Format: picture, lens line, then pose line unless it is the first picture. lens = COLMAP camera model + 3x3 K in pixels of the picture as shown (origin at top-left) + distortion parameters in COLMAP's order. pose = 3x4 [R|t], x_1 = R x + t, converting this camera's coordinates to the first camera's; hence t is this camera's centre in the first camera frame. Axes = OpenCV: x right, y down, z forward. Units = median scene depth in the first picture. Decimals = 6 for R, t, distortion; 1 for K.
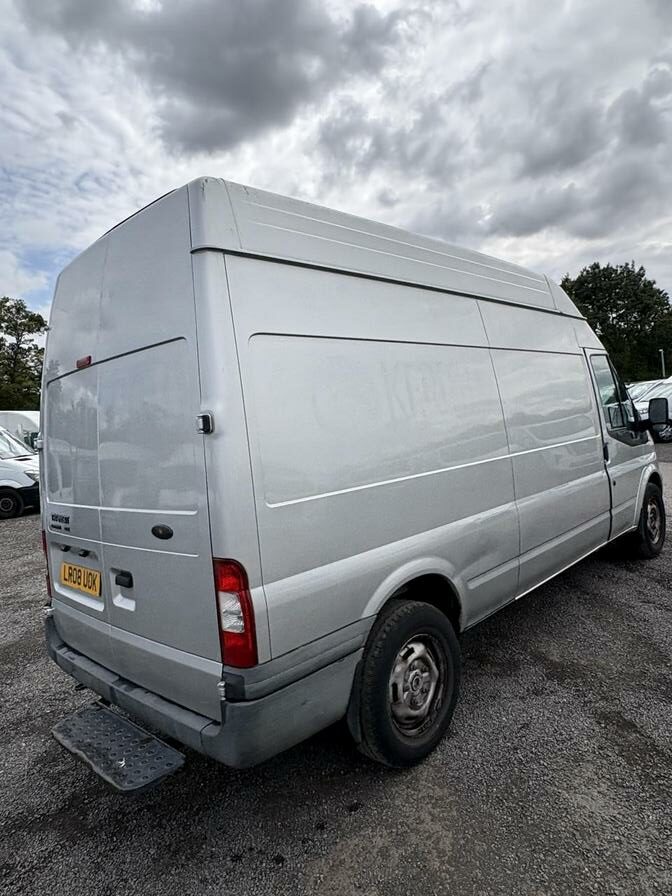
lens RADIAL K [[561.9, 0, 339.0], [0, 561.9, 445.7], [0, 0, 1]] dist [0.003129, -0.001976]
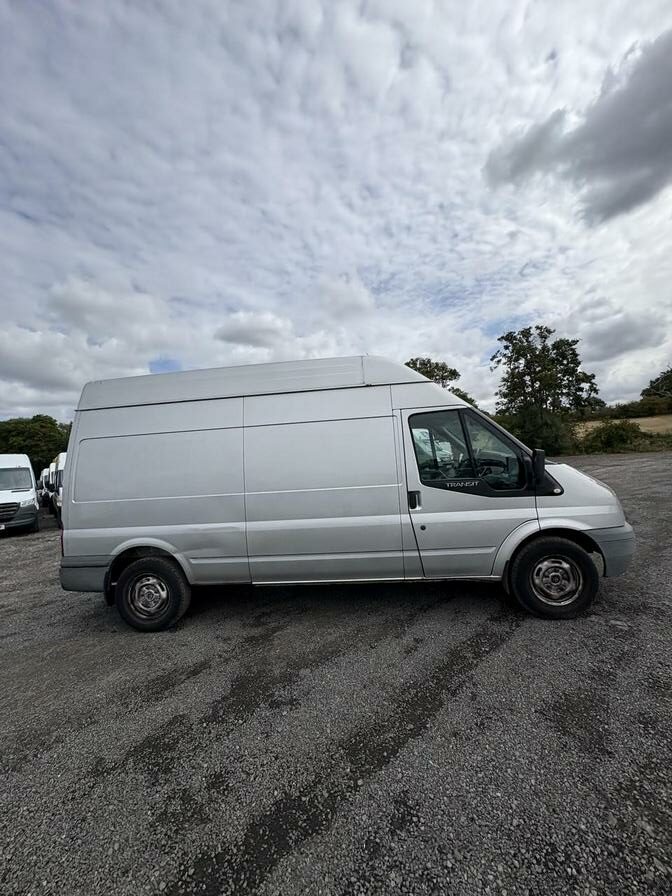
lens RADIAL K [[354.0, 0, 334.5], [0, 354.0, 447.9], [0, 0, 1]] dist [0.000505, 0.000477]
pose [[0.618805, 0.034819, -0.784772, 1.775817], [-0.023340, 0.999391, 0.025937, -0.207925], [0.785198, 0.002267, 0.619241, 0.797083]]
